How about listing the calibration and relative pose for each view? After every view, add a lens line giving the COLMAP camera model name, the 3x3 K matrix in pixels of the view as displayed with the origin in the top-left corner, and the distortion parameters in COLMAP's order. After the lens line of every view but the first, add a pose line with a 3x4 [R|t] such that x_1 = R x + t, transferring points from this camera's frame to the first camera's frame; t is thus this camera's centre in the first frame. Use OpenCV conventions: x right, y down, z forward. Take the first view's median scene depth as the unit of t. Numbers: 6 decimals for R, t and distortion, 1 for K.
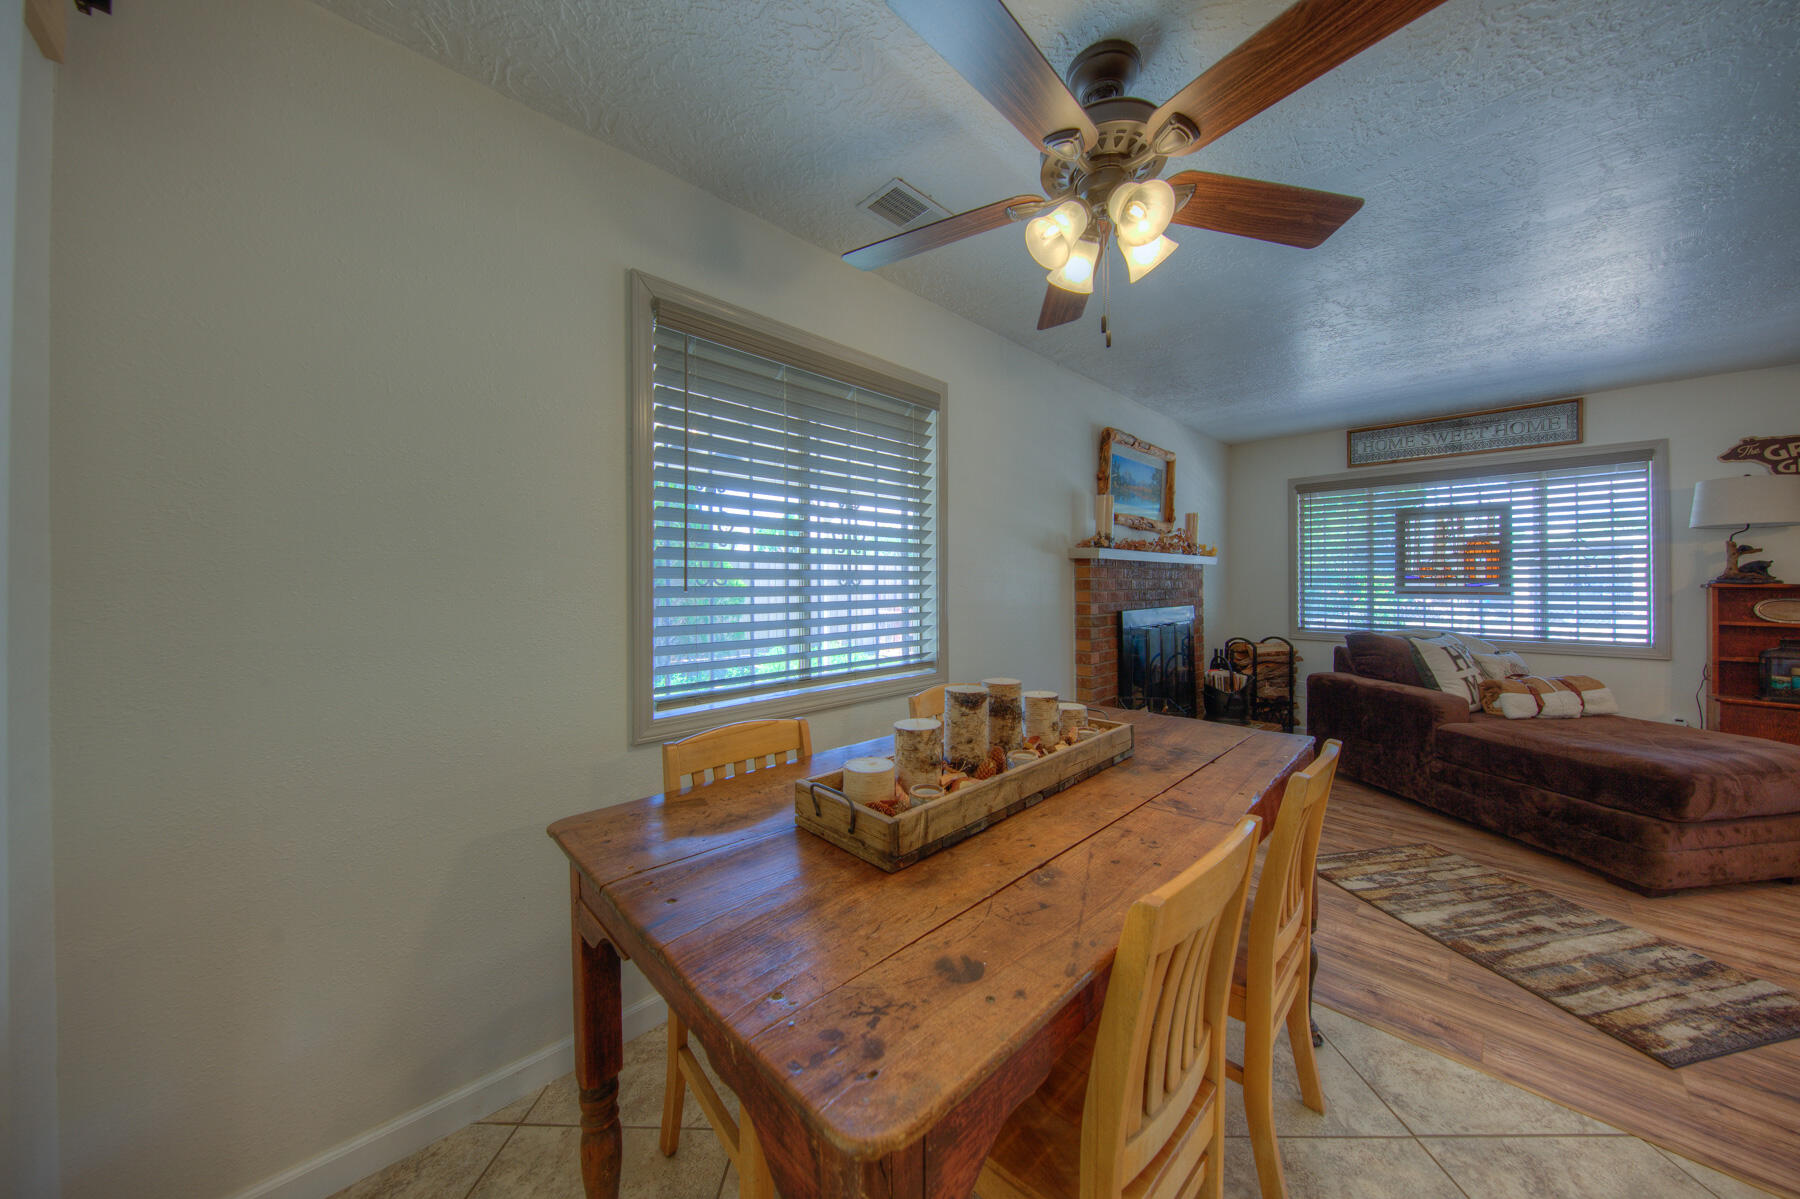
lens RADIAL K [[577.0, 0, 907.9], [0, 577.0, 585.3], [0, 0, 1]] dist [-0.001610, -0.001990]
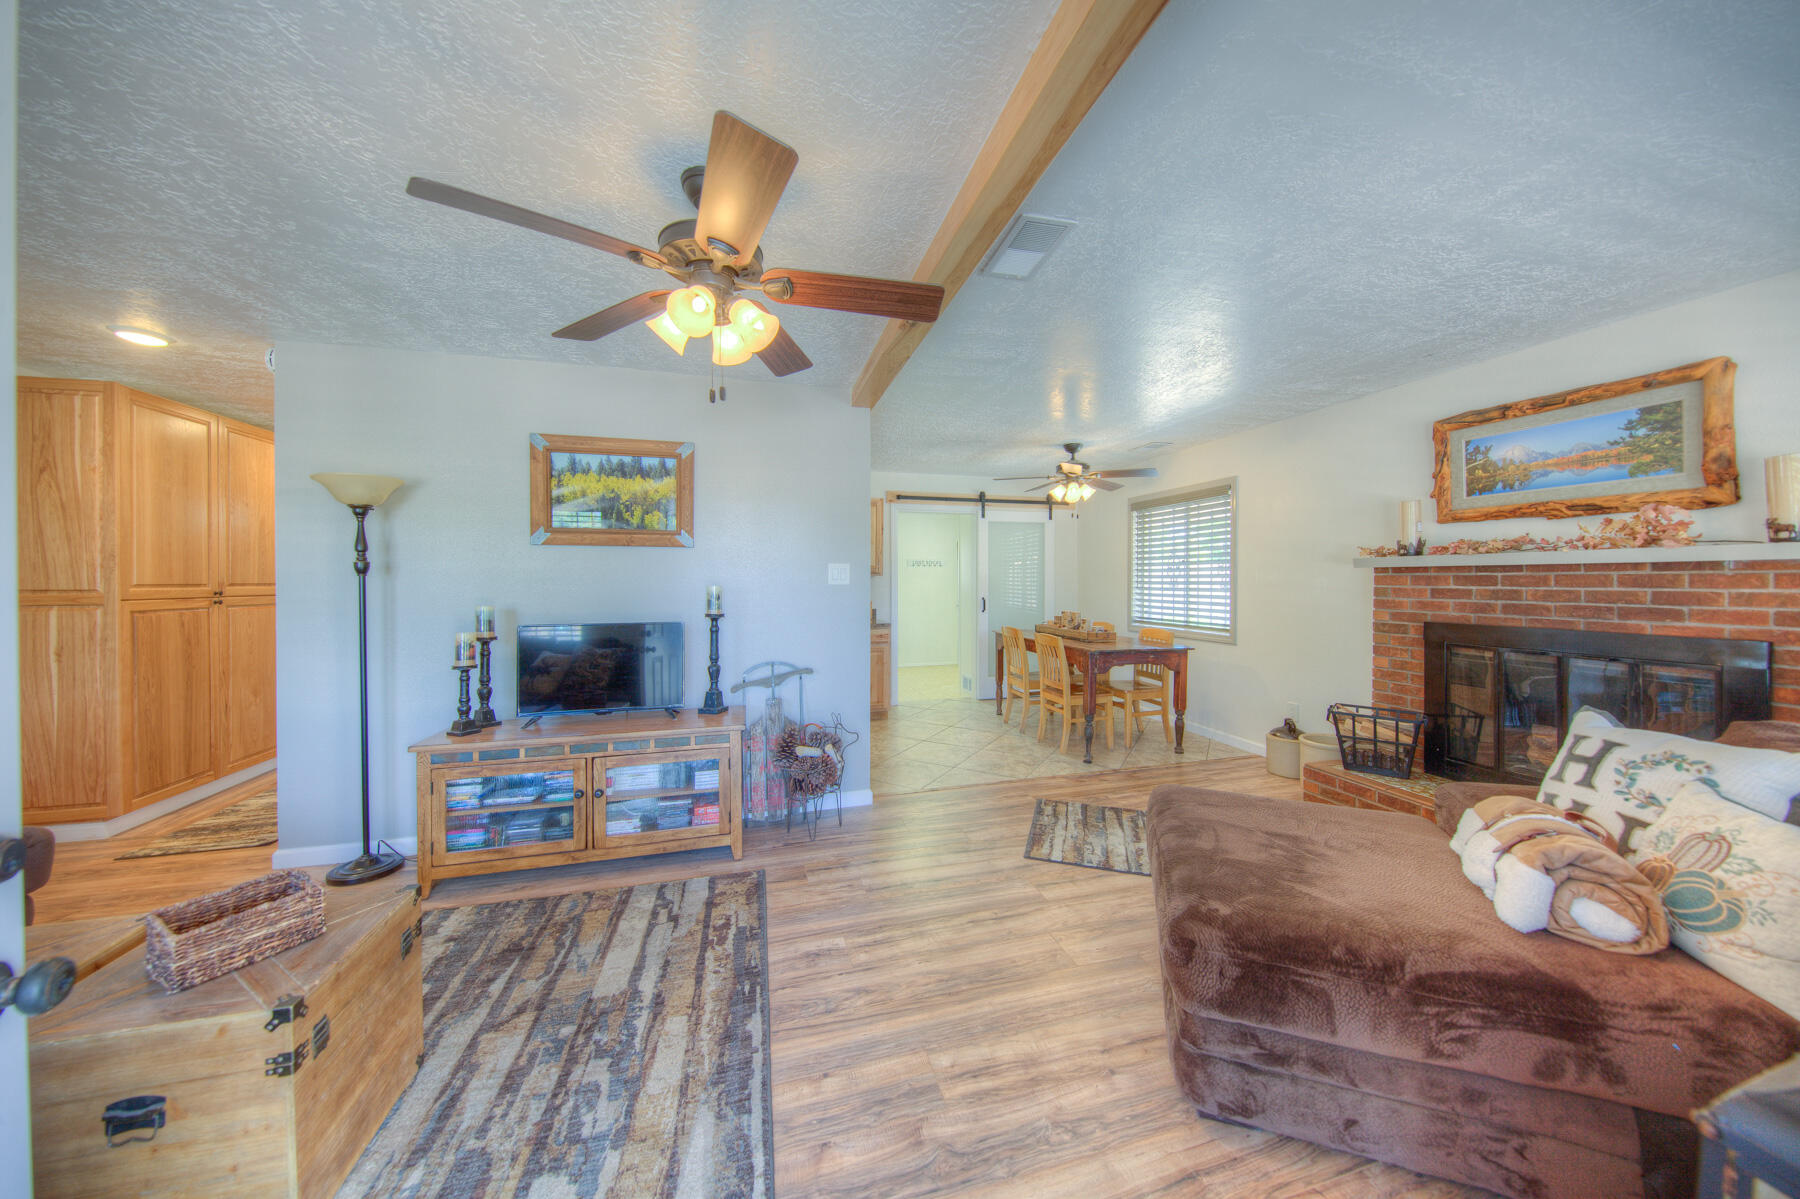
lens RADIAL K [[577.0, 0, 906.6], [0, 577.0, 584.6], [0, 0, 1]] dist [-0.001610, -0.001990]
pose [[-0.475397, 0.010112, -0.879713, 1.714004], [-0.005136, 0.999885, 0.014268, -0.027070], [0.879757, 0.011301, -0.475290, 0.765586]]
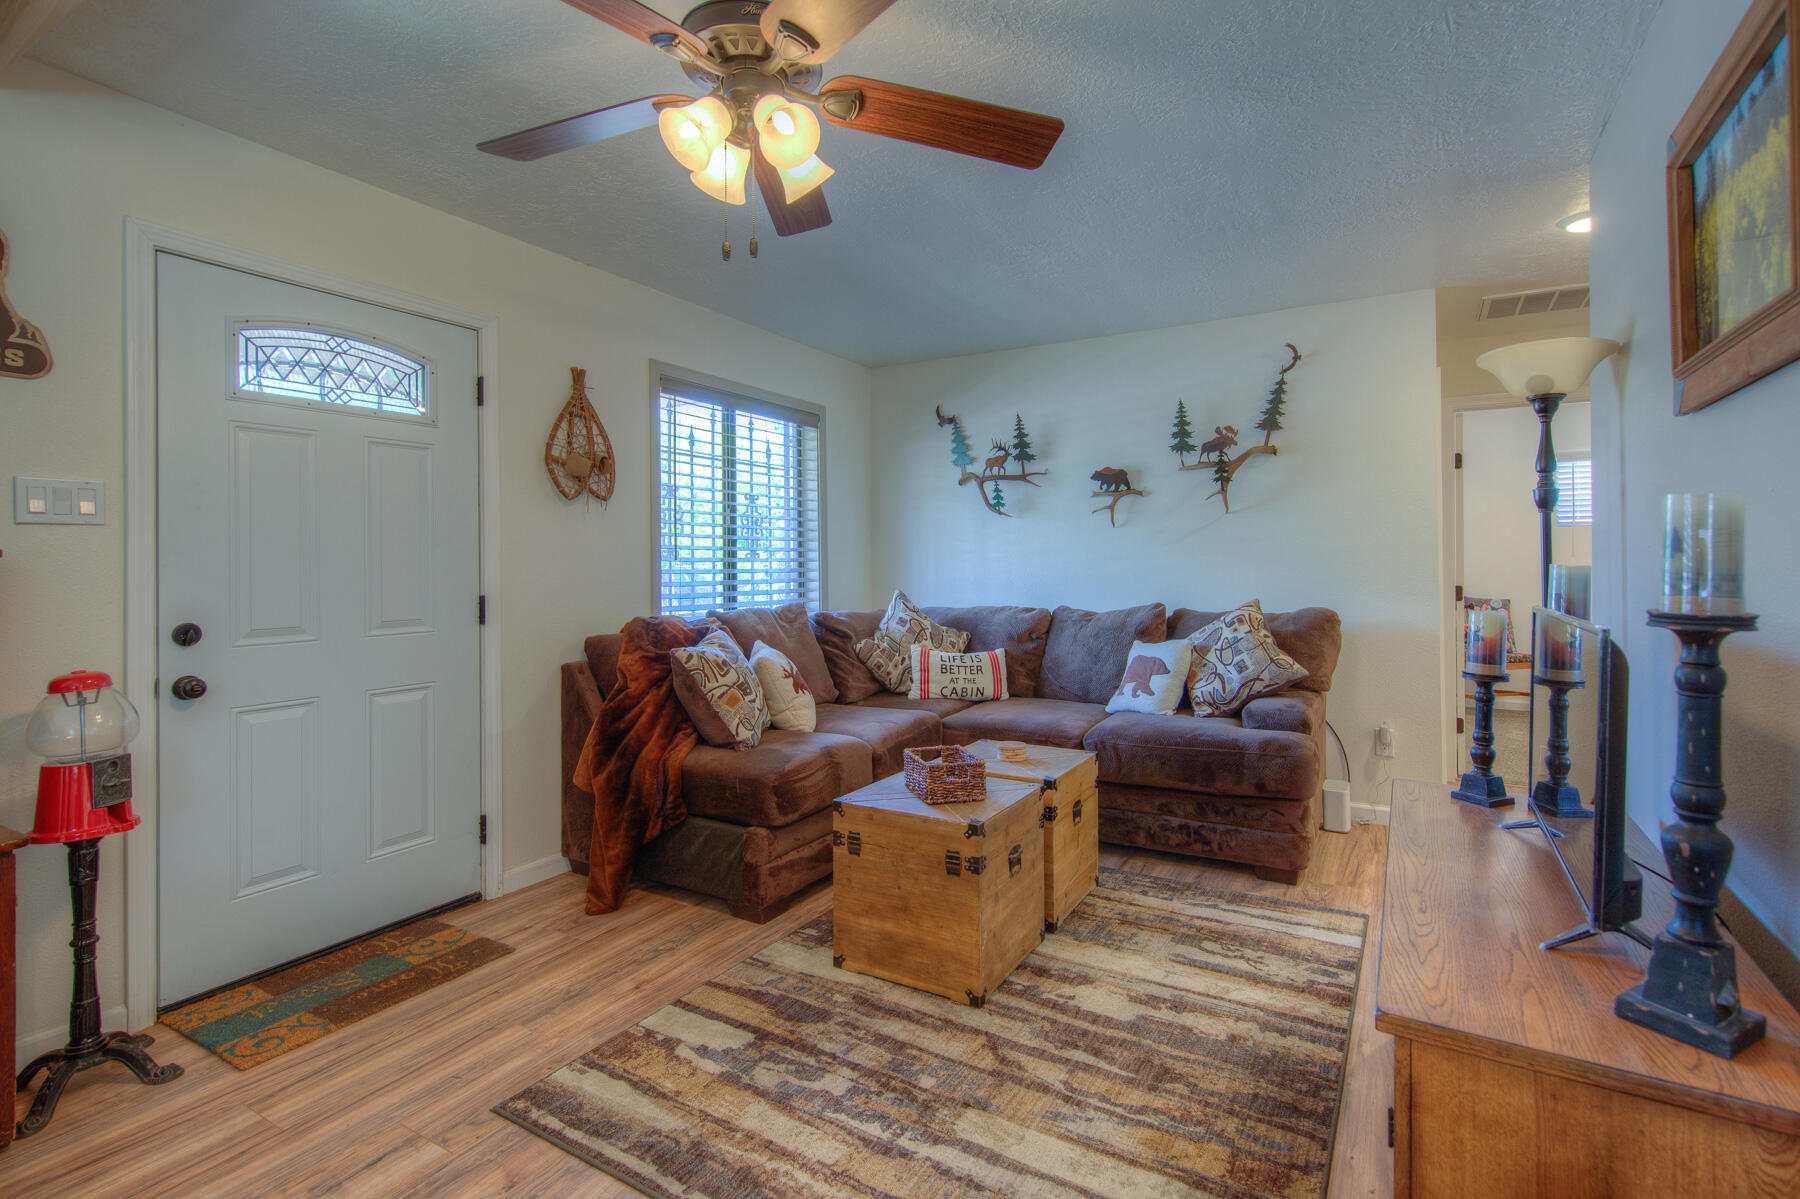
lens RADIAL K [[839.9, 0, 907.4], [0, 839.9, 557.2], [0, 0, 1]] dist [0.009745, -0.005114]
pose [[-0.279056, 0.005457, 0.960259, 0.801202], [0.009281, 0.999952, -0.002986, 0.012160], [-0.960230, 0.008079, -0.279094, 0.421464]]
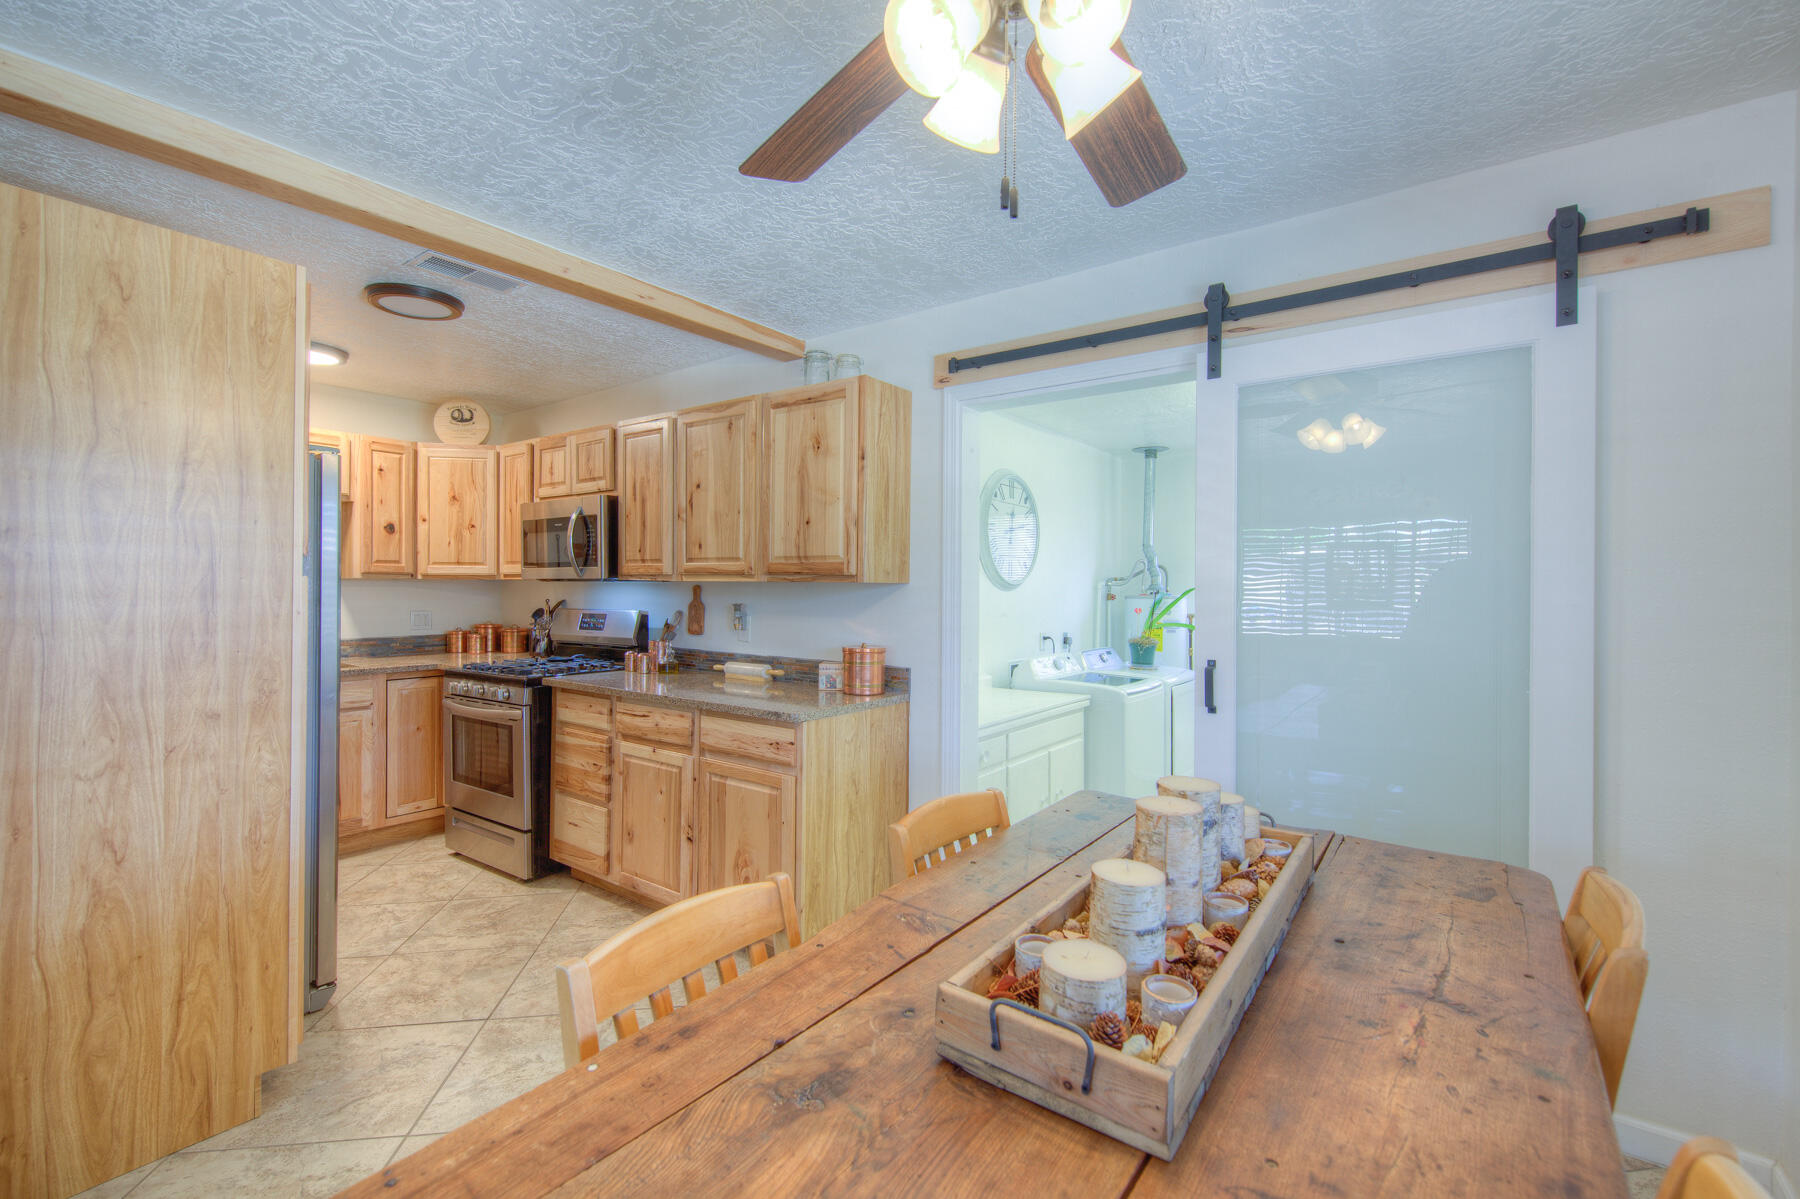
lens RADIAL K [[775.0, 0, 911.2], [0, 775.0, 585.0], [0, 0, 1]] dist [0.001895, -0.000652]
pose [[-0.984584, -0.008613, -0.174697, 0.244309], [-0.009211, 0.999954, 0.002612, -0.028442], [0.174667, 0.004181, -0.984619, 0.741241]]
